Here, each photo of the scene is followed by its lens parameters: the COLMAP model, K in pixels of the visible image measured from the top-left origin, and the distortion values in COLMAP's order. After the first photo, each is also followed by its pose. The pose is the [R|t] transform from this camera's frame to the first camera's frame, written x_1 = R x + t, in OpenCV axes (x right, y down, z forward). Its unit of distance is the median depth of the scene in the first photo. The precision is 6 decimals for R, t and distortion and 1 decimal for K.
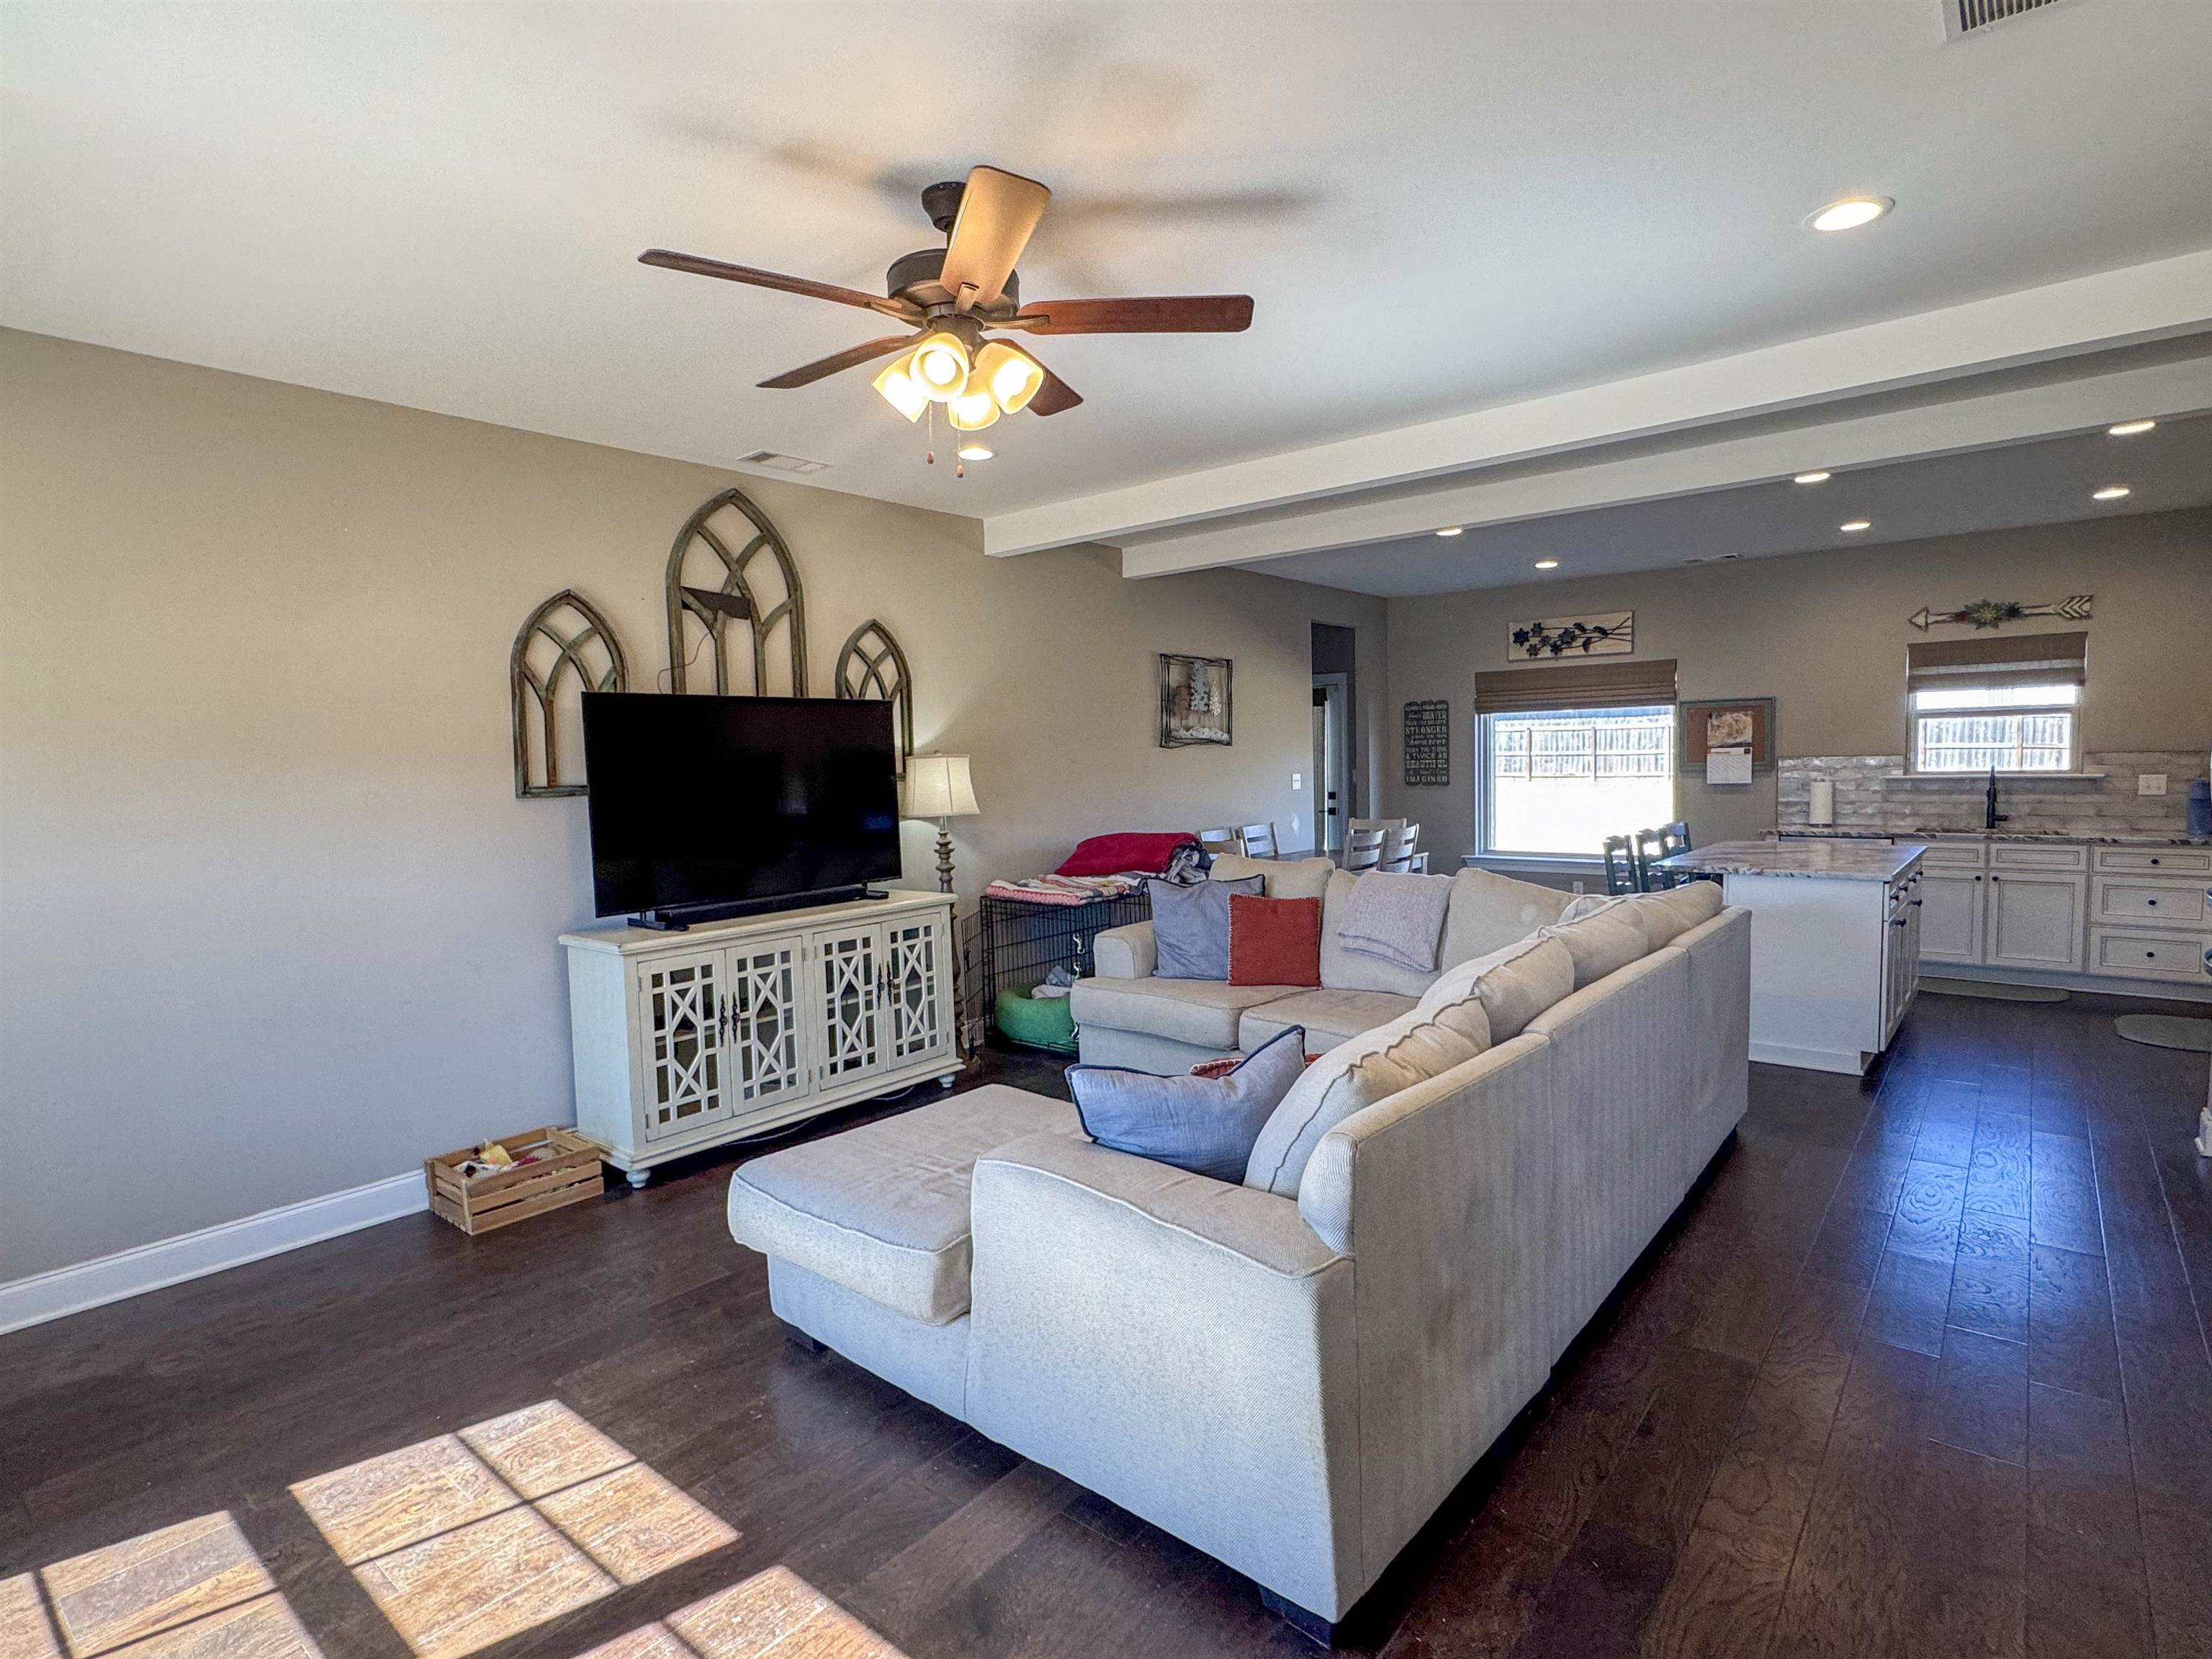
lens RADIAL K [[1133.3, 0, 1107.8], [0, 1133.3, 836.4], [0, 0, 1]] dist [-0.002489, 0.001418]
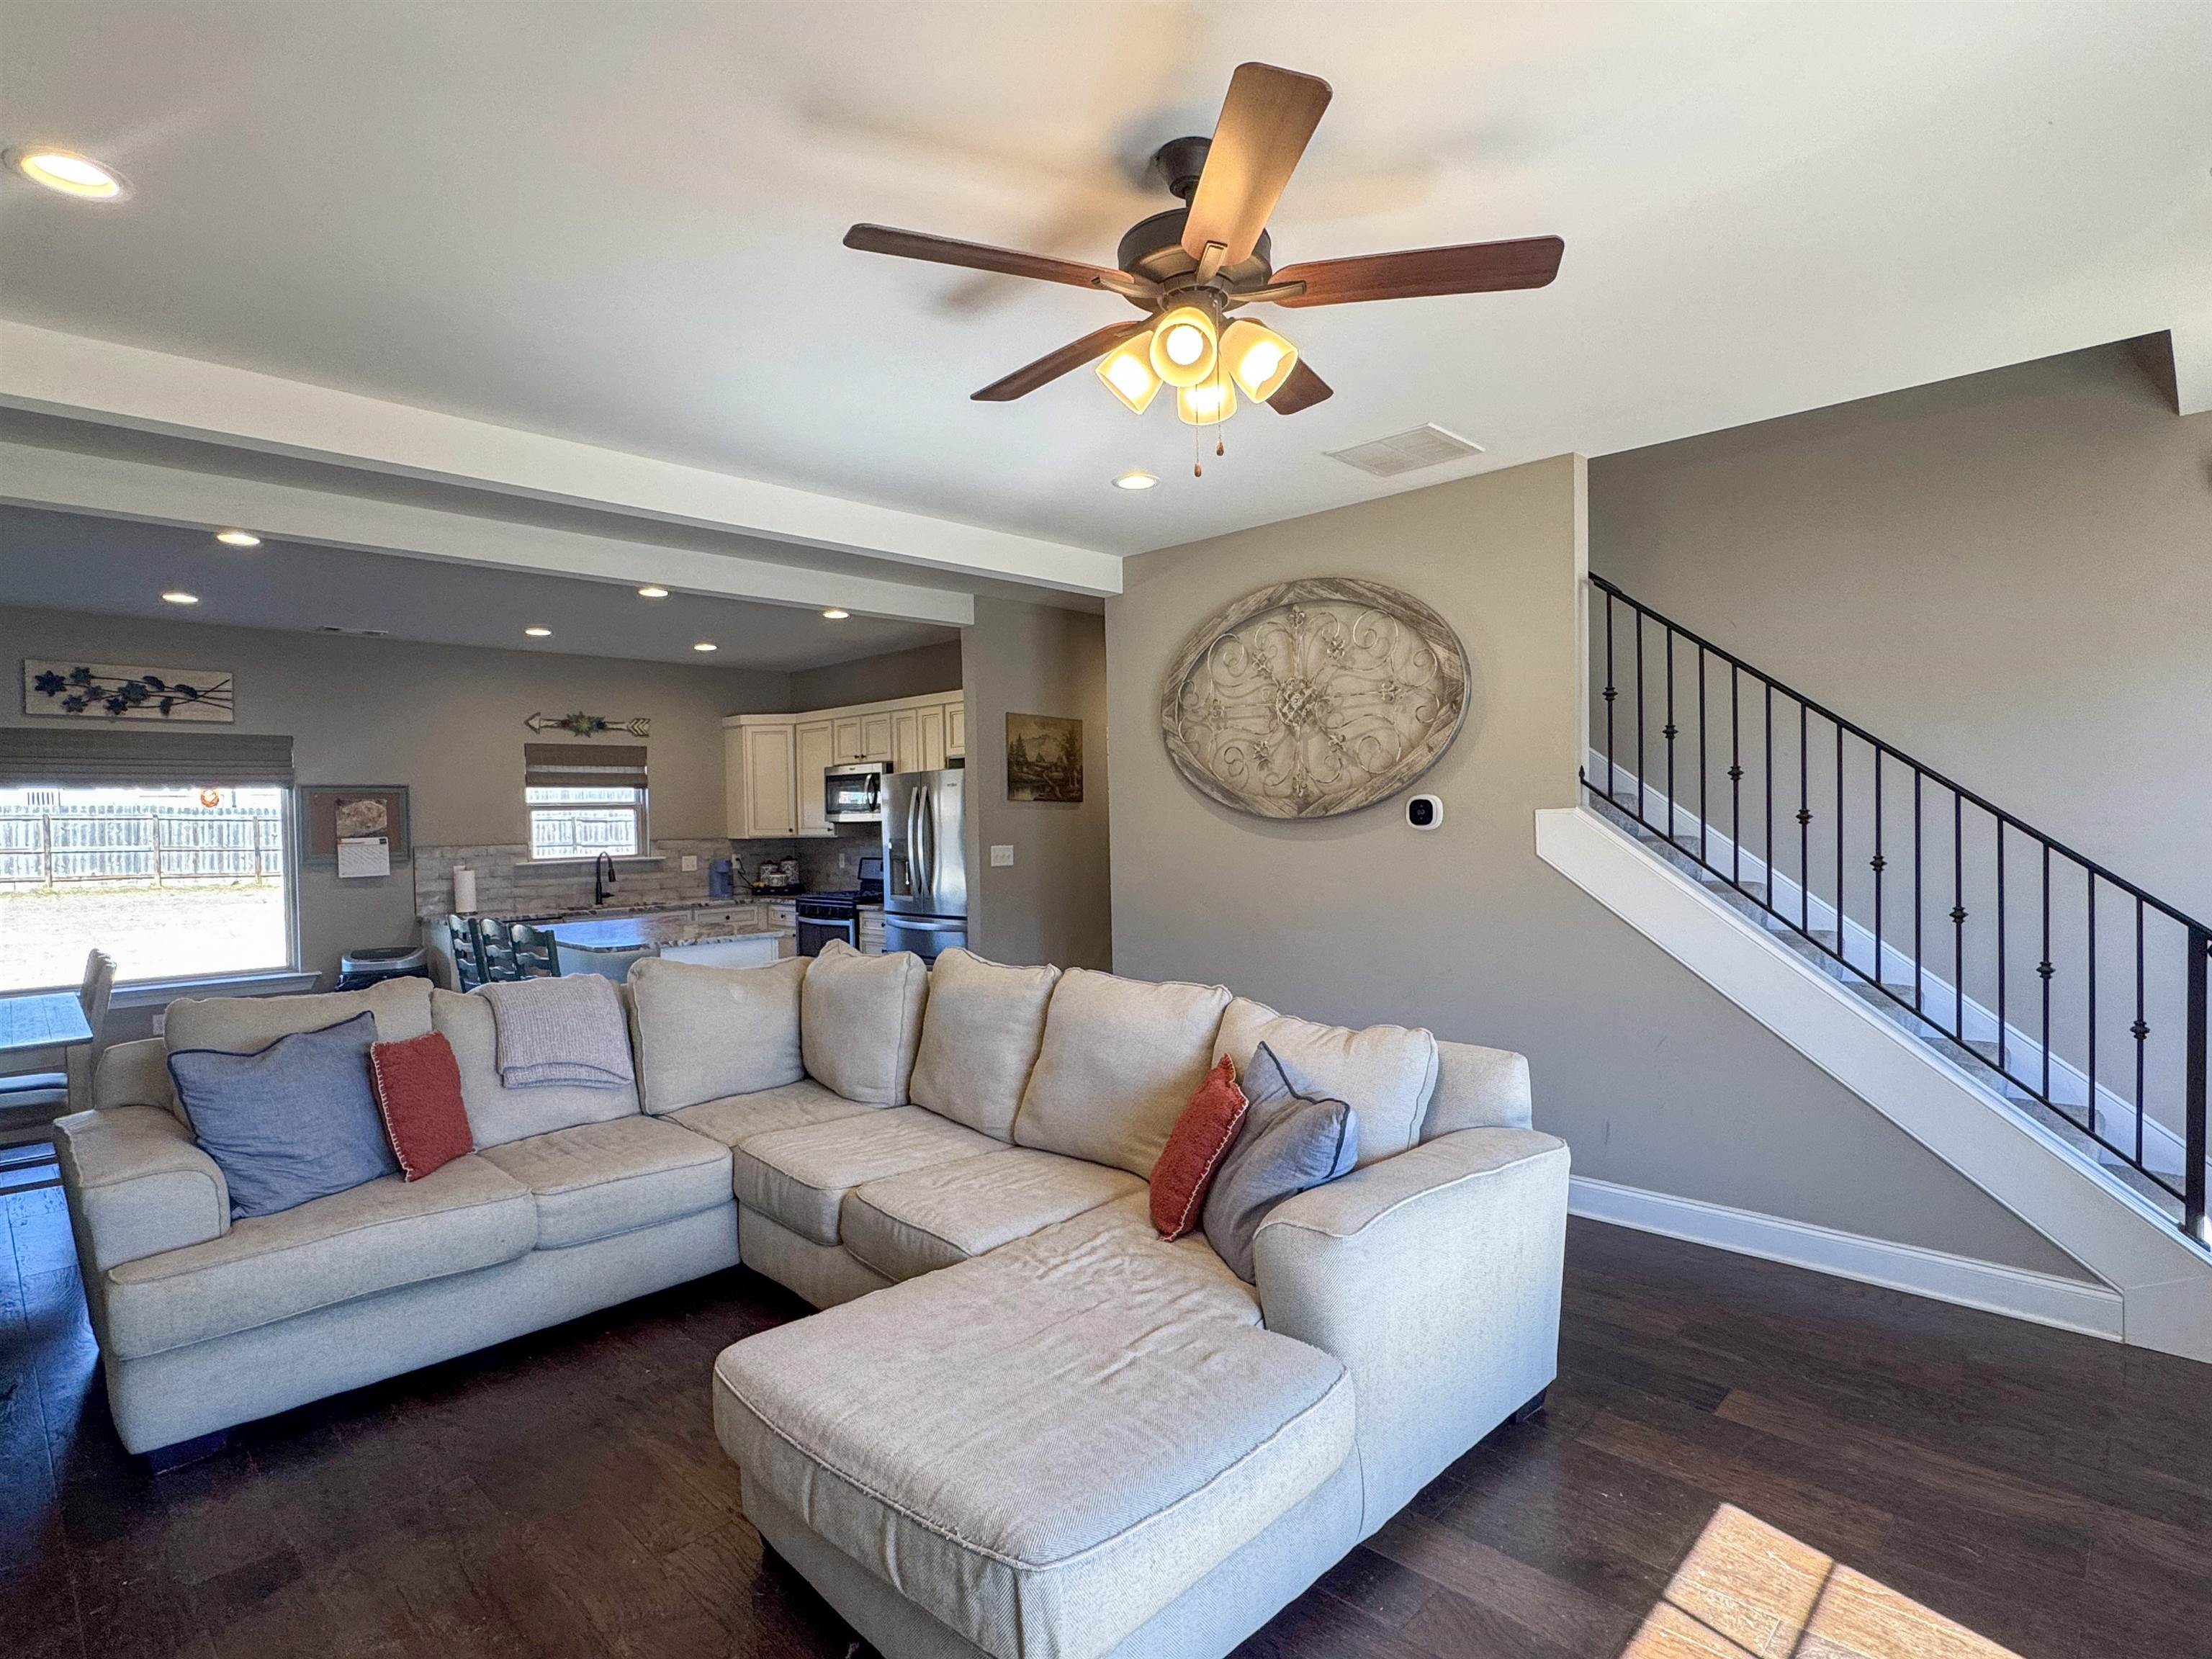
lens RADIAL K [[1133.3, 0, 1106.7], [0, 1133.3, 822.1], [0, 0, 1]] dist [-0.002489, 0.001418]
pose [[0.076601, 0.017899, 0.996901, -0.359247], [0.090248, 0.995610, -0.024810, -0.015408], [-0.992969, 0.091869, 0.074650, 0.372141]]
